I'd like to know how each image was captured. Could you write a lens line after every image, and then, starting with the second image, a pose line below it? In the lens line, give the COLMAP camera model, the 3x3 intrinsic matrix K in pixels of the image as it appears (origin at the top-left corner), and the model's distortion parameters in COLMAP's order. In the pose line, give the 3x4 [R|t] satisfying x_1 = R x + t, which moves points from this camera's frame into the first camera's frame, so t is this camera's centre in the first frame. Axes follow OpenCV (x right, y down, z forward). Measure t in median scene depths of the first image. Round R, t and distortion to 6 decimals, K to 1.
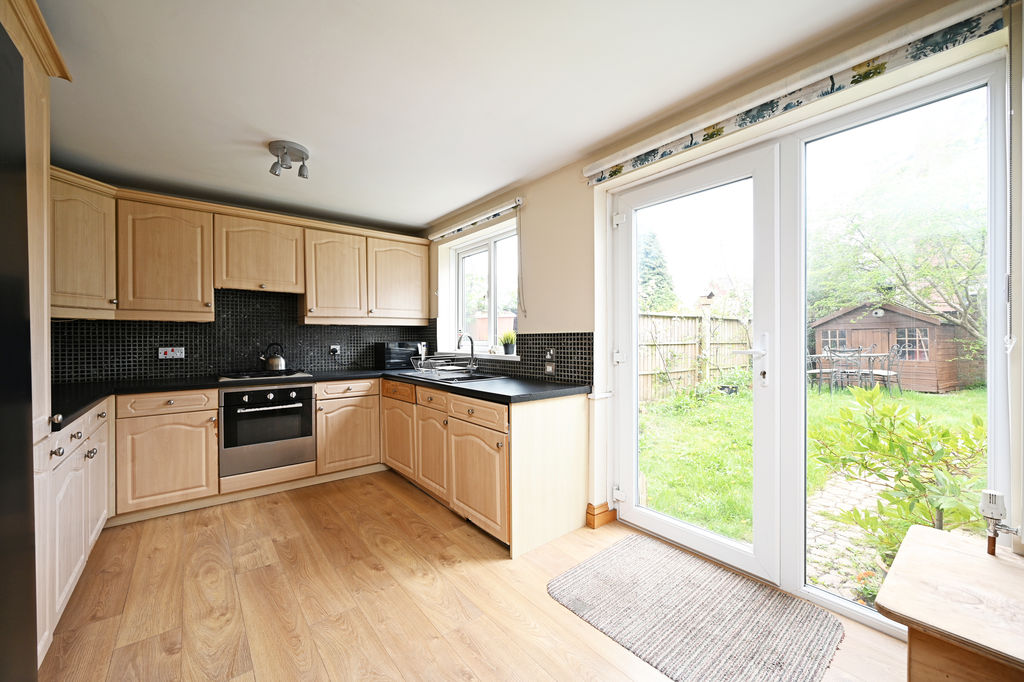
lens RADIAL K [[400.3, 0, 509.8], [0, 400.3, 339.6], [0, 0, 1]] dist [0.000251, 0.000009]
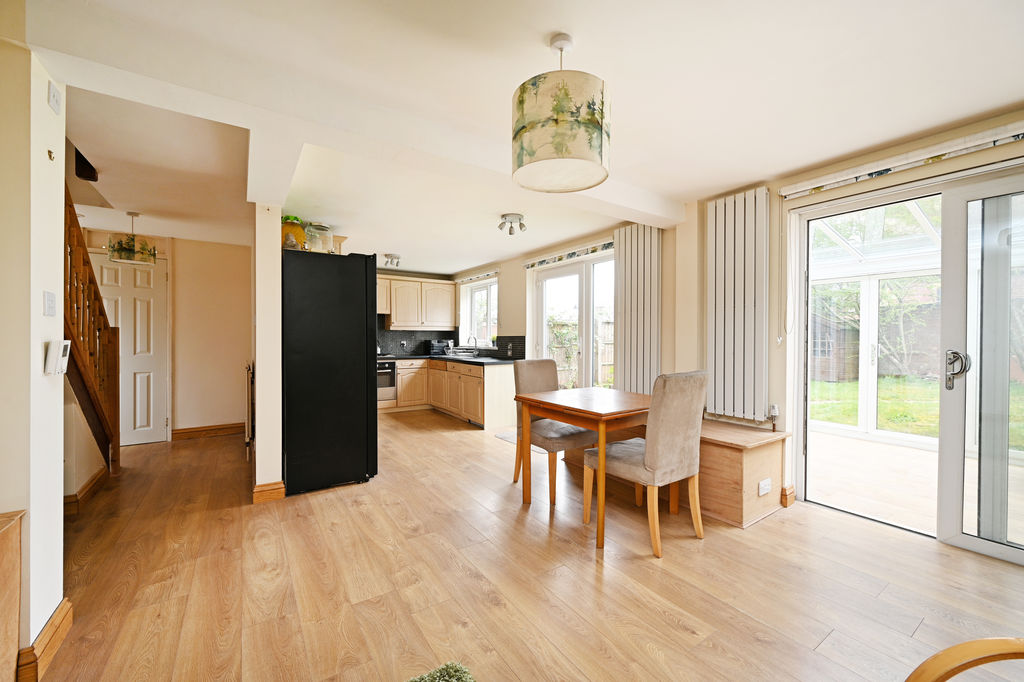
lens RADIAL K [[400.3, 0, 509.8], [0, 400.3, 339.6], [0, 0, 1]] dist [0.000251, 0.000009]
pose [[0.996047, 0.008491, -0.088416, 0.236727], [-0.008322, 0.999963, 0.002272, -0.001617], [0.088432, -0.001527, 0.996081, -0.891269]]
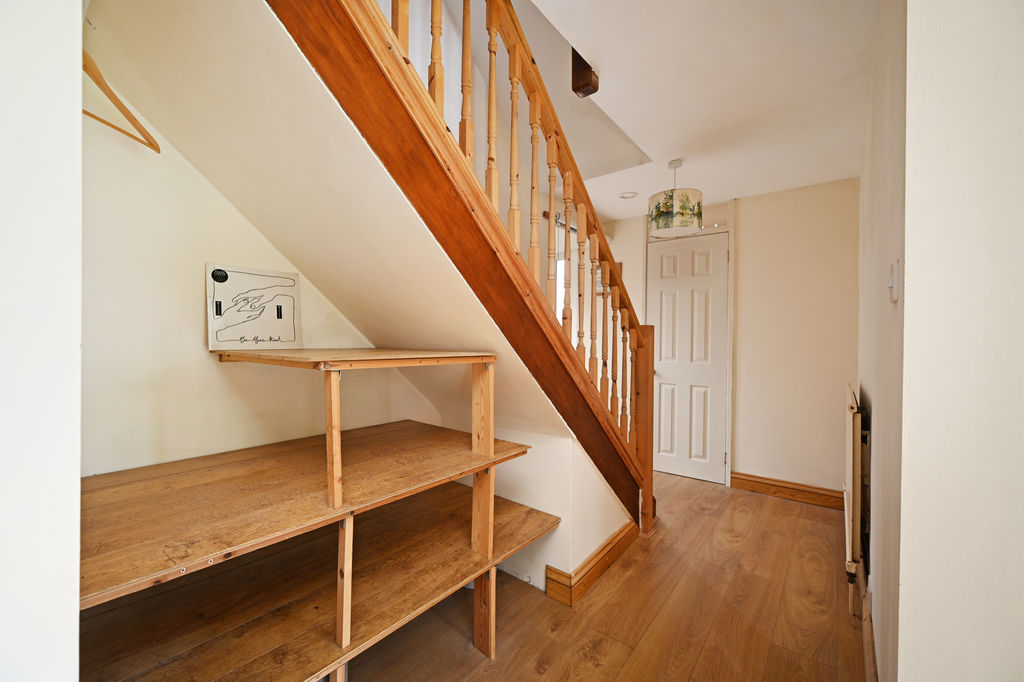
lens RADIAL K [[400.3, 0, 509.8], [0, 400.3, 339.6], [0, 0, 1]] dist [0.000251, 0.000009]
pose [[0.207017, 0.010955, -0.978276, -0.203982], [-0.014003, 0.999868, 0.008233, 0.001191], [0.978237, 0.011995, 0.207143, -0.353014]]
